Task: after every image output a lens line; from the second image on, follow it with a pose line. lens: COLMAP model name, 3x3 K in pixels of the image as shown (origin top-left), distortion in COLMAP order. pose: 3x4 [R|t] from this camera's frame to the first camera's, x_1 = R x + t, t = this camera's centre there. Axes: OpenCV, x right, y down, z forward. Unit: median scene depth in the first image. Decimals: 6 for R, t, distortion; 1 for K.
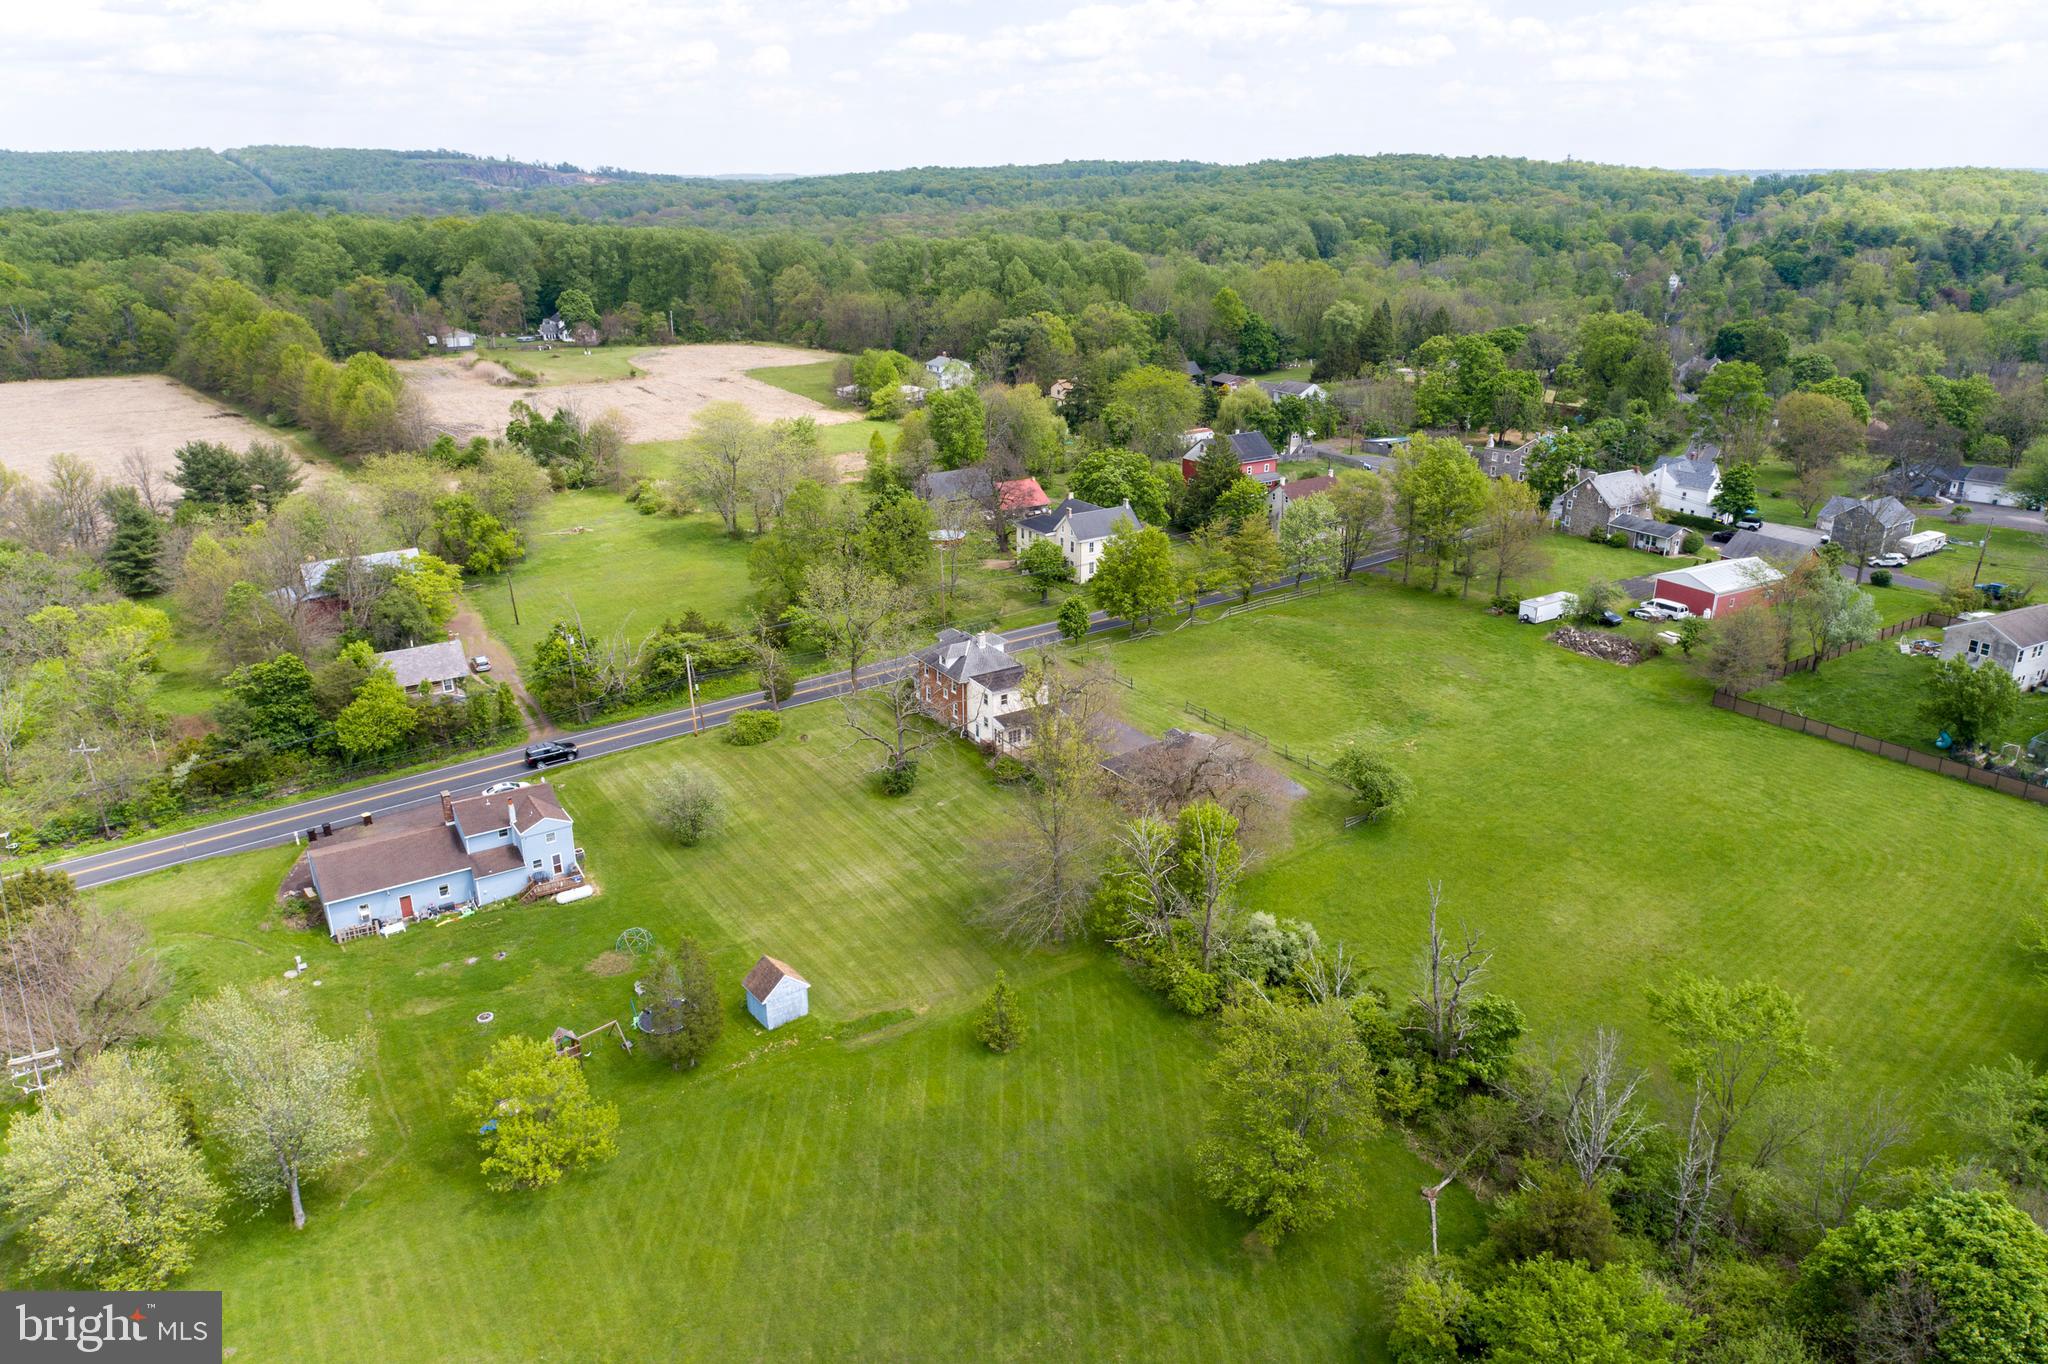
lens RADIAL K [[1387.2, 0, 1021.8], [0, 1387.2, 682.2], [0, 0, 1]] dist [-0.003528, 0.014307]
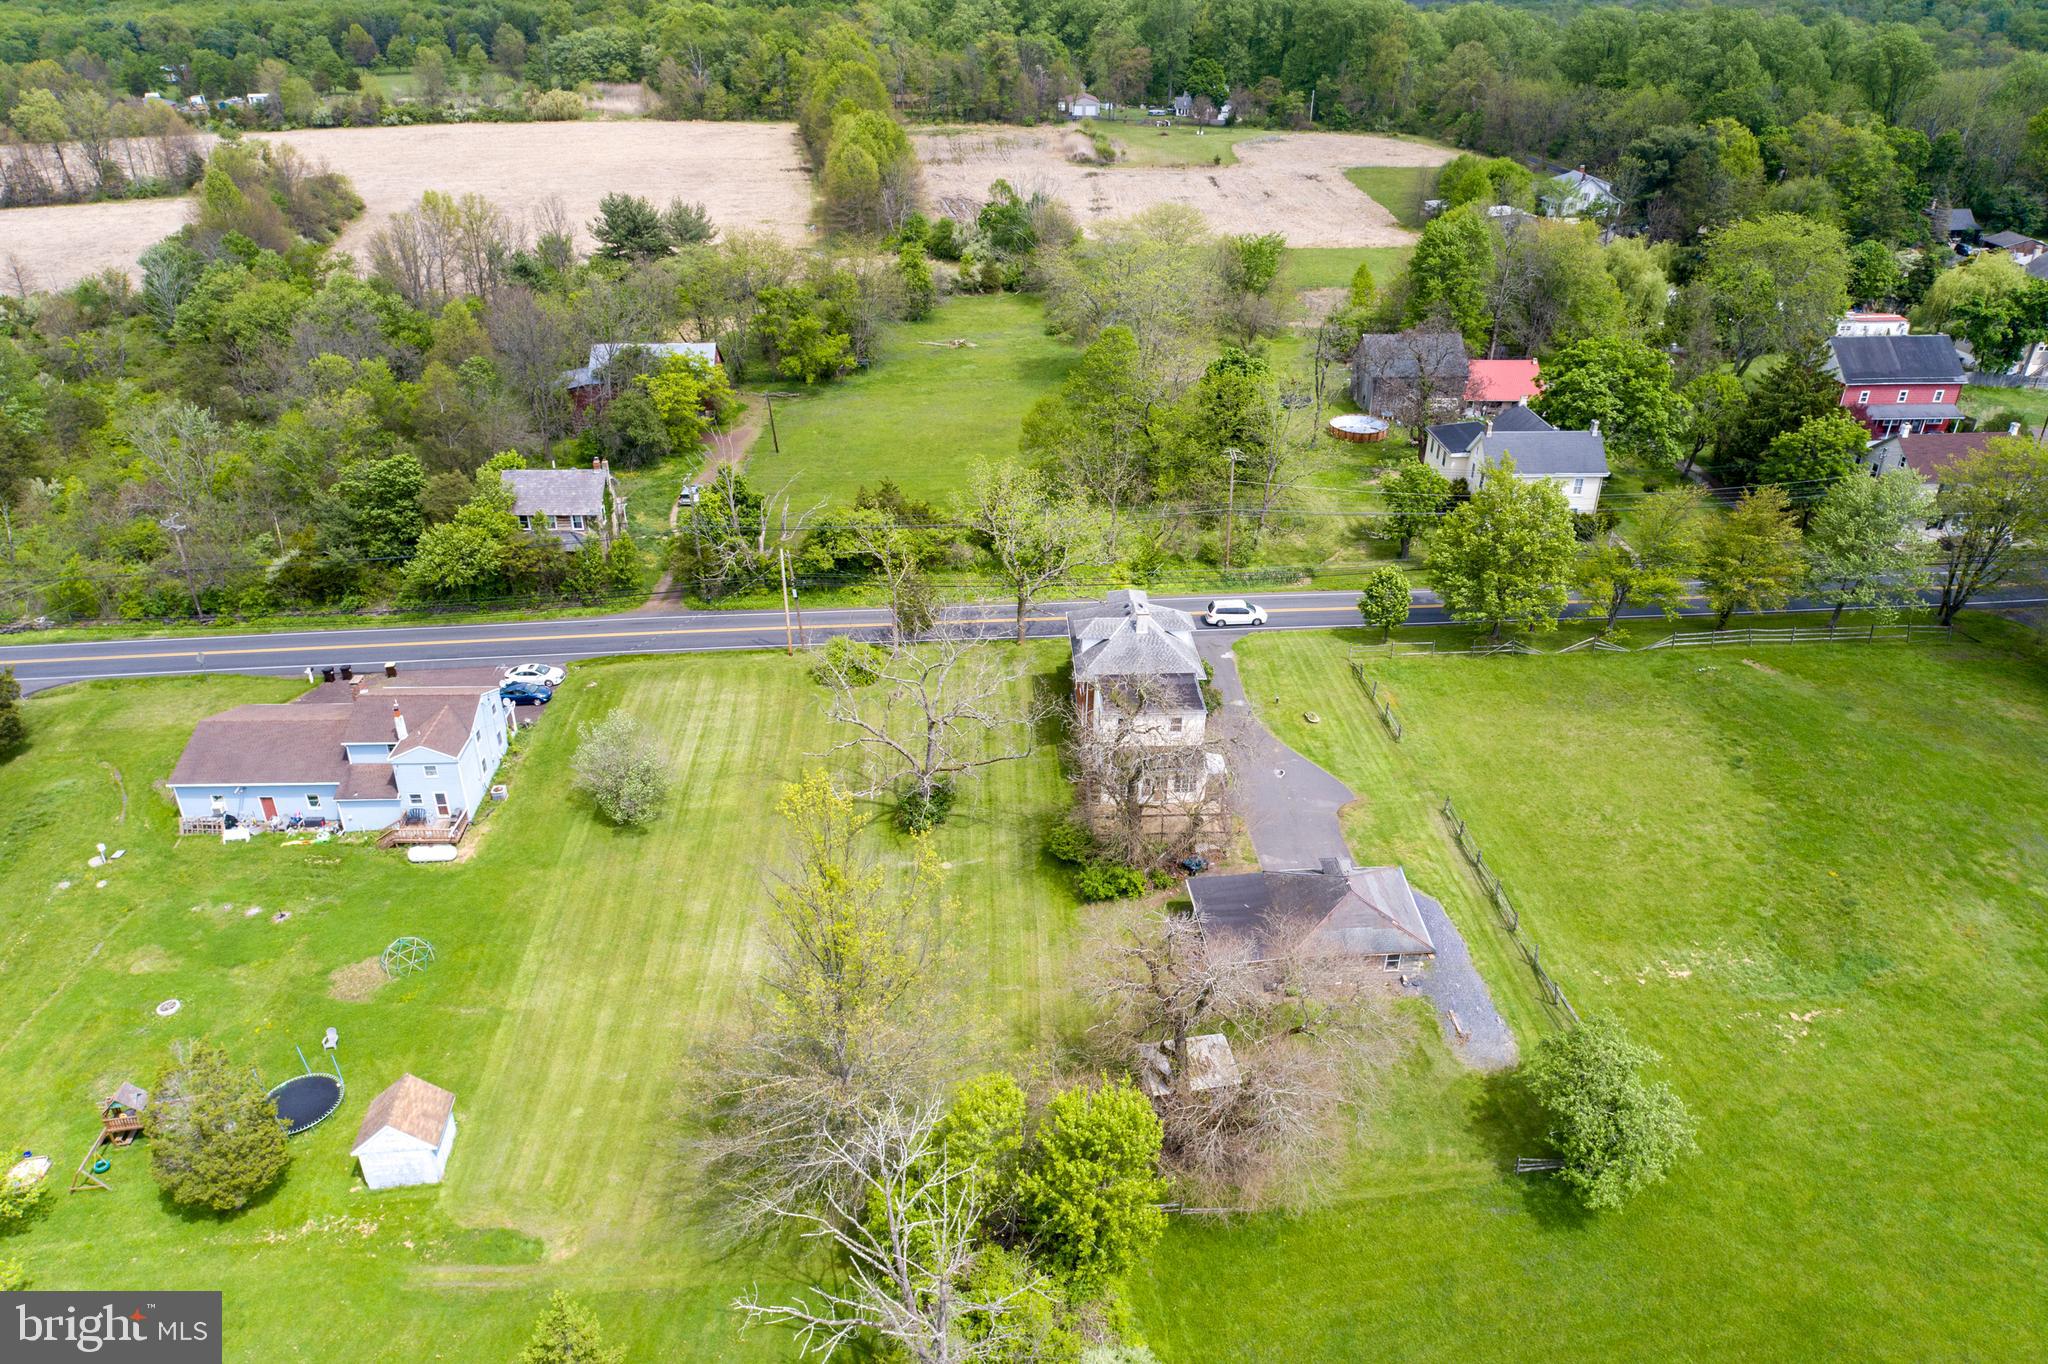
lens RADIAL K [[1387.2, 0, 1021.8], [0, 1387.2, 682.2], [0, 0, 1]] dist [-0.003528, 0.014307]
pose [[0.860761, 0.250698, -0.442990, 0.176065], [-0.187192, 0.965219, 0.182512, -0.089609], [0.473338, -0.074175, 0.877752, 0.323109]]
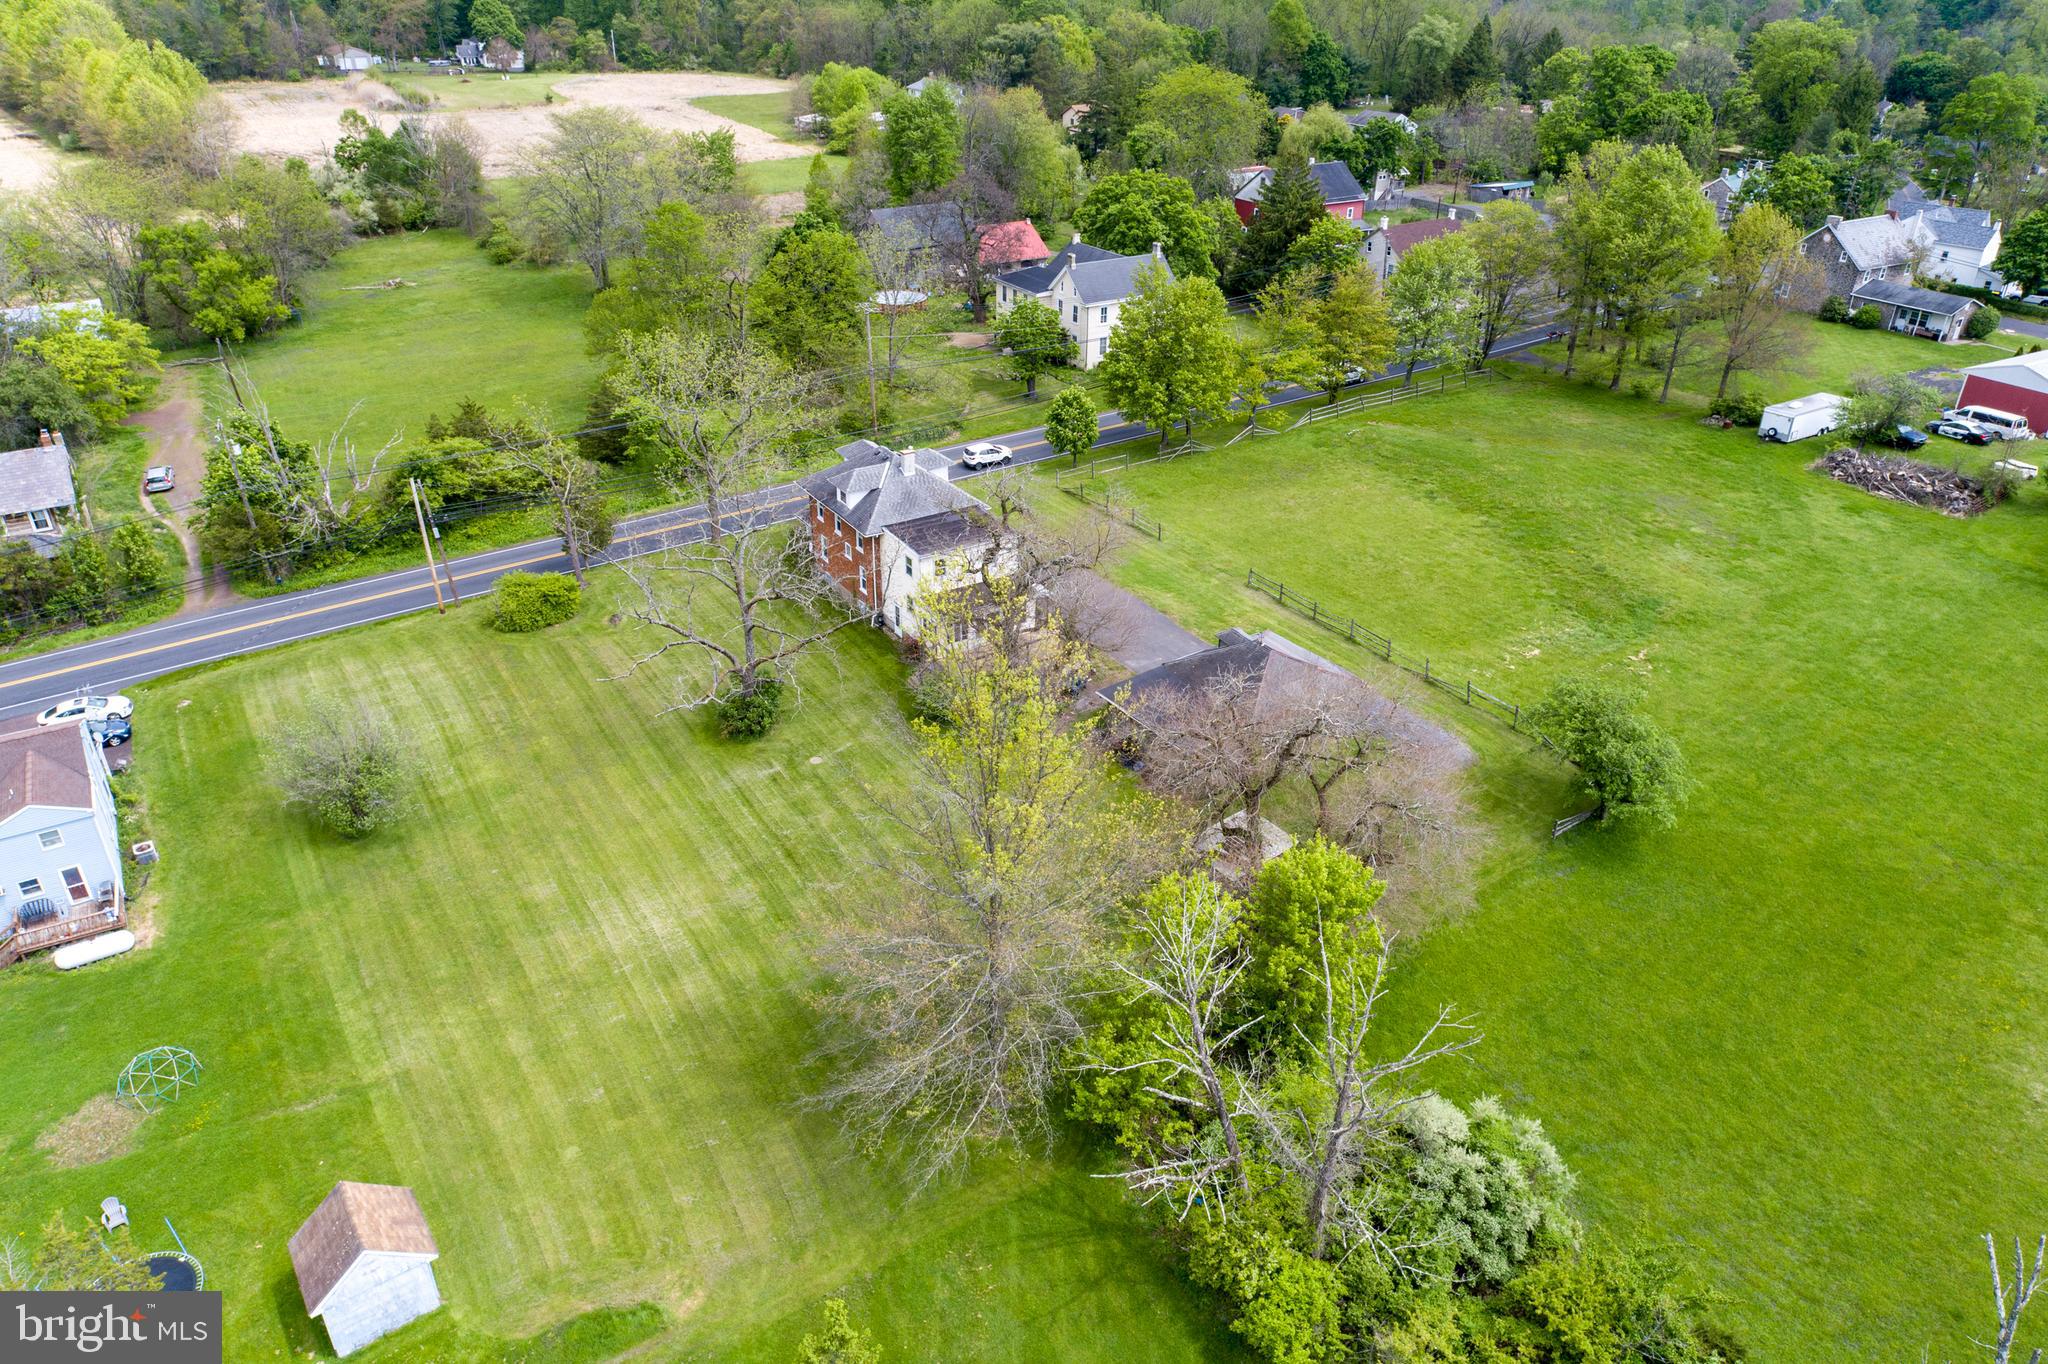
lens RADIAL K [[1387.2, 0, 1021.8], [0, 1387.2, 682.2], [0, 0, 1]] dist [-0.003528, 0.014307]
pose [[0.999777, 0.018213, -0.010716, 0.022183], [-0.016441, 0.988992, 0.147050, -0.020309], [0.013276, -0.146841, 0.989071, 0.325707]]
